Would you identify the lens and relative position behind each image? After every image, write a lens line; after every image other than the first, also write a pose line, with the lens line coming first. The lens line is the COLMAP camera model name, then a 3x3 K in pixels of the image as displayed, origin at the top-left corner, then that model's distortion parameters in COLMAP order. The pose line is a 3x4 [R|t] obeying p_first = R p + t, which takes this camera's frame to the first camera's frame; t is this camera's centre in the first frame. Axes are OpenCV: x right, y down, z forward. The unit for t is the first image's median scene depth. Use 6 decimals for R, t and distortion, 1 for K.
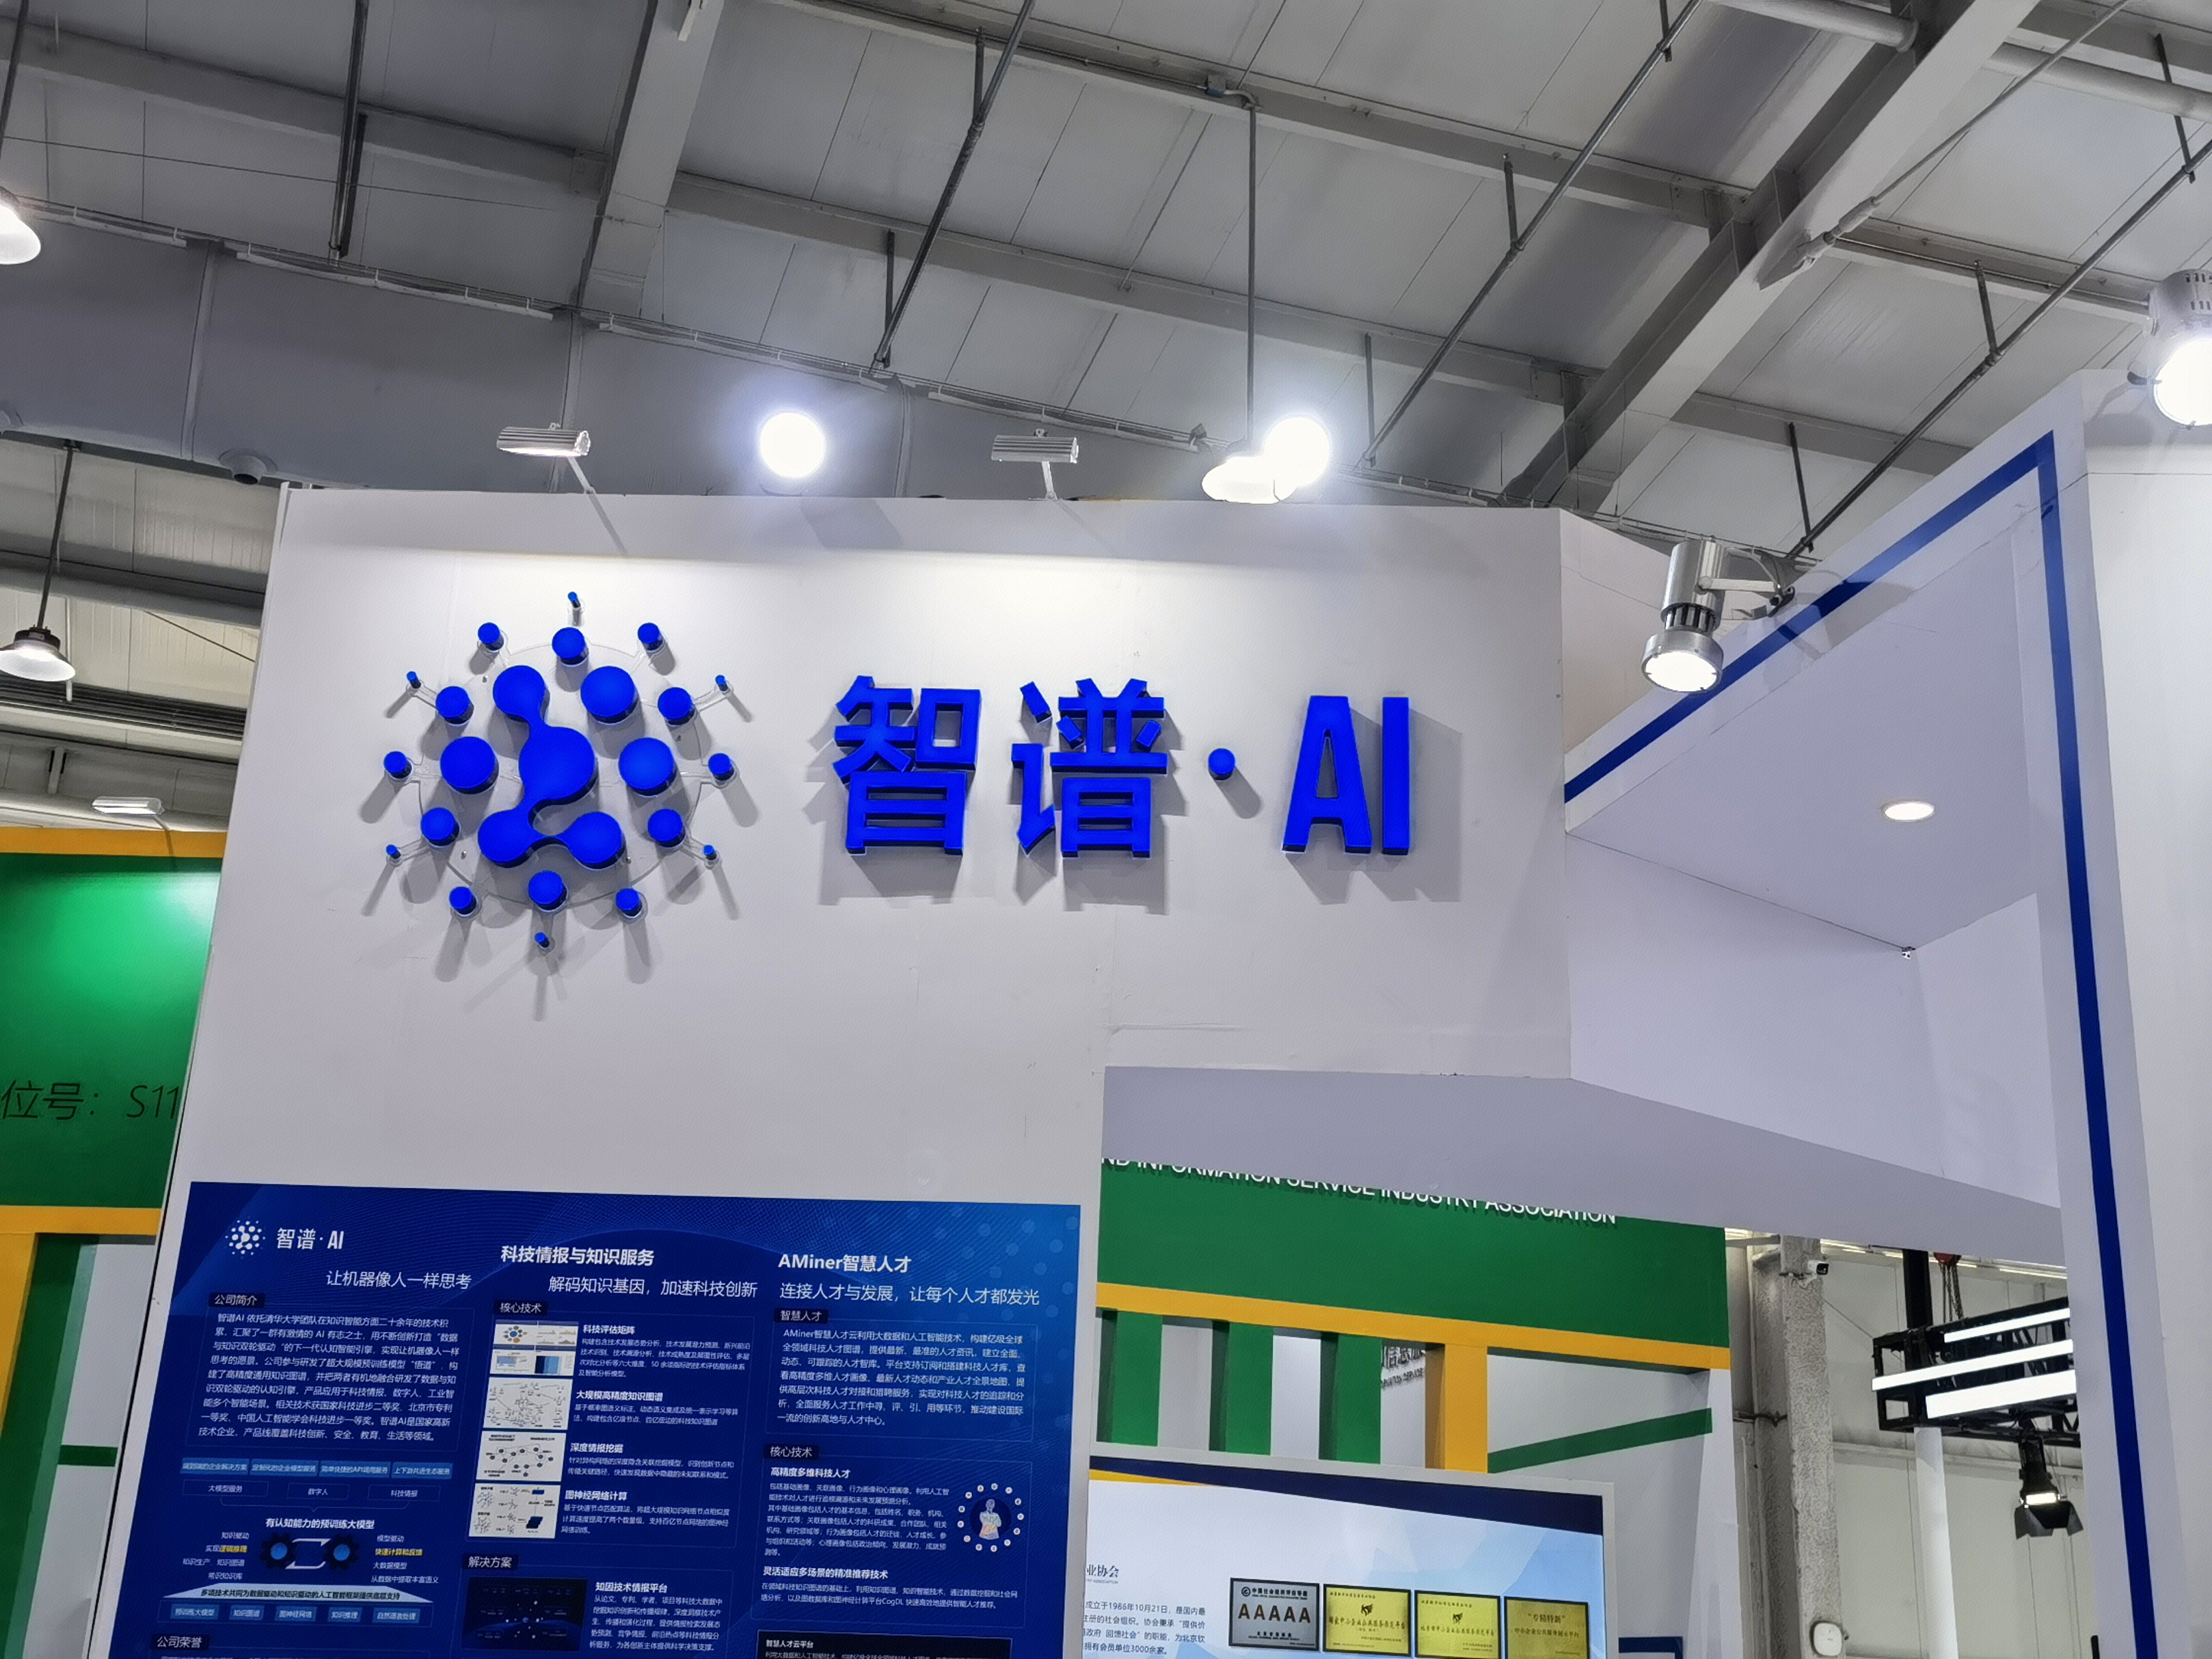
lens RADIAL K [[2622.1, 0, 1105.5], [0, 2622.1, 832.7], [0, 0, 1]] dist [-0.043079, 0.000000]
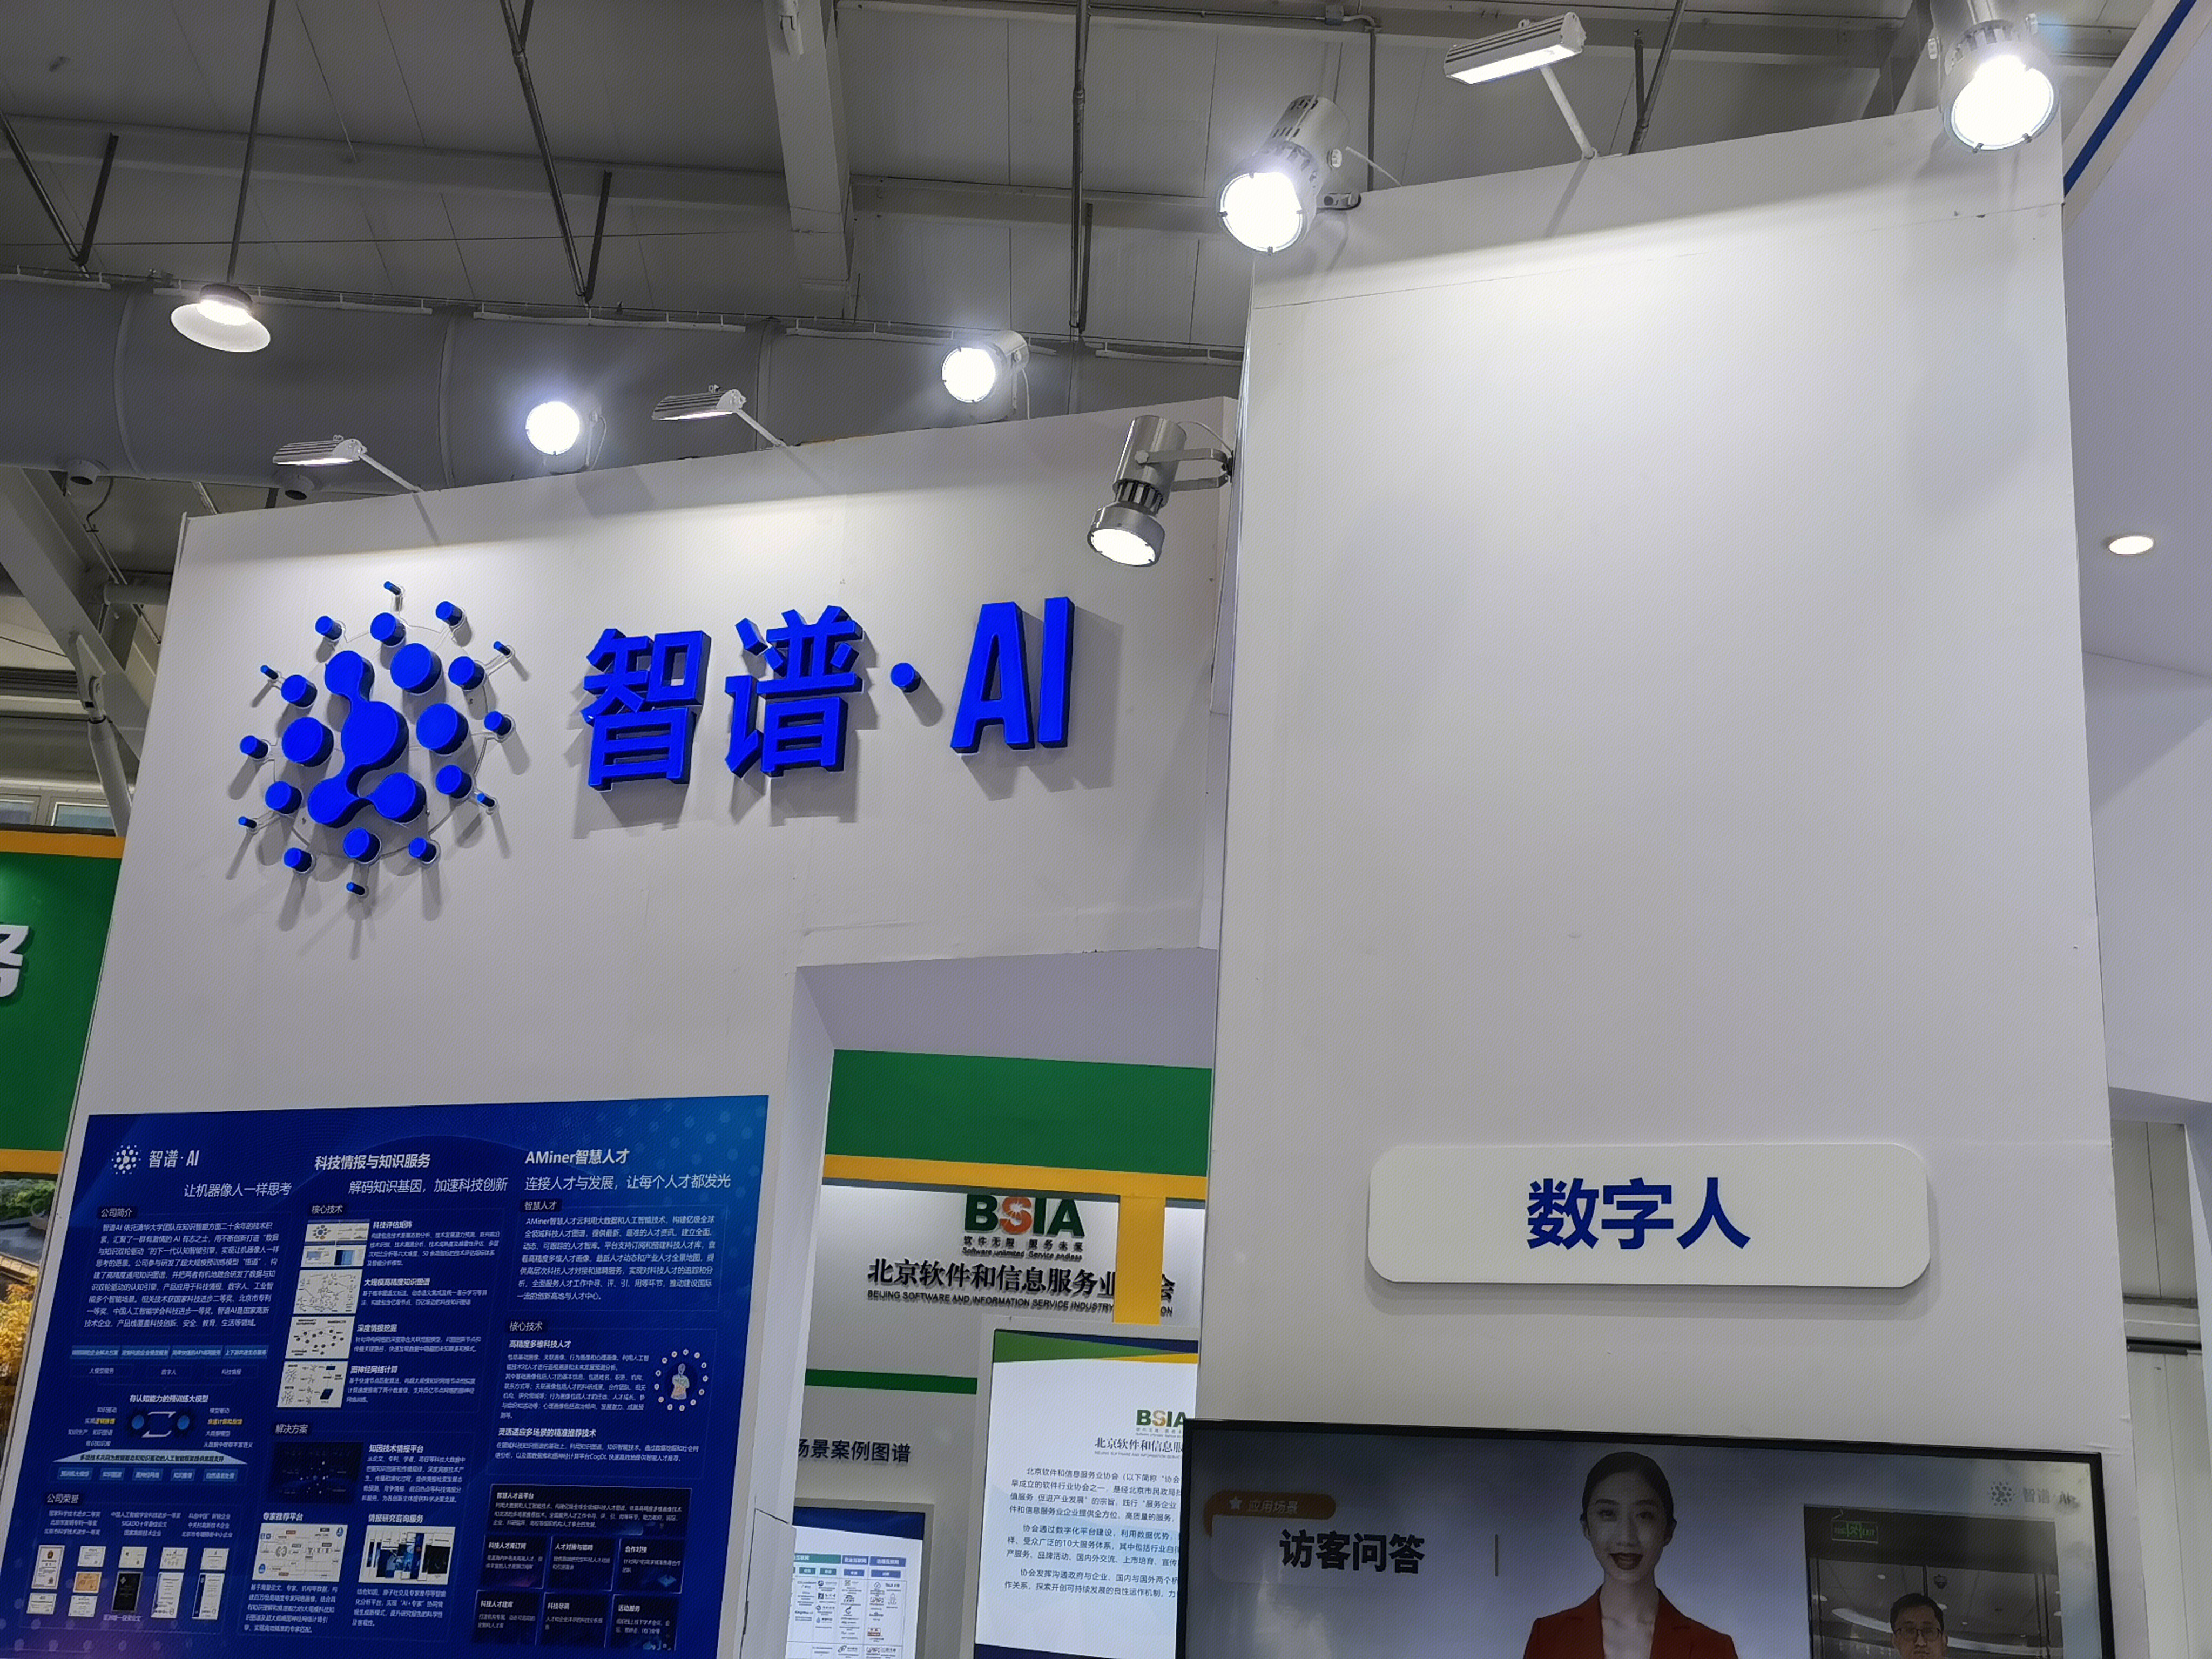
lens RADIAL K [[2529.5, 0, 1106.1], [0, 2529.5, 826.8], [0, 0, 1]] dist [-0.048054, 0.000000]
pose [[0.961765, -0.081242, -0.261548, 0.408793], [0.086522, 0.996212, 0.008716, 0.034390], [0.259849, -0.031012, 0.965151, 0.027135]]
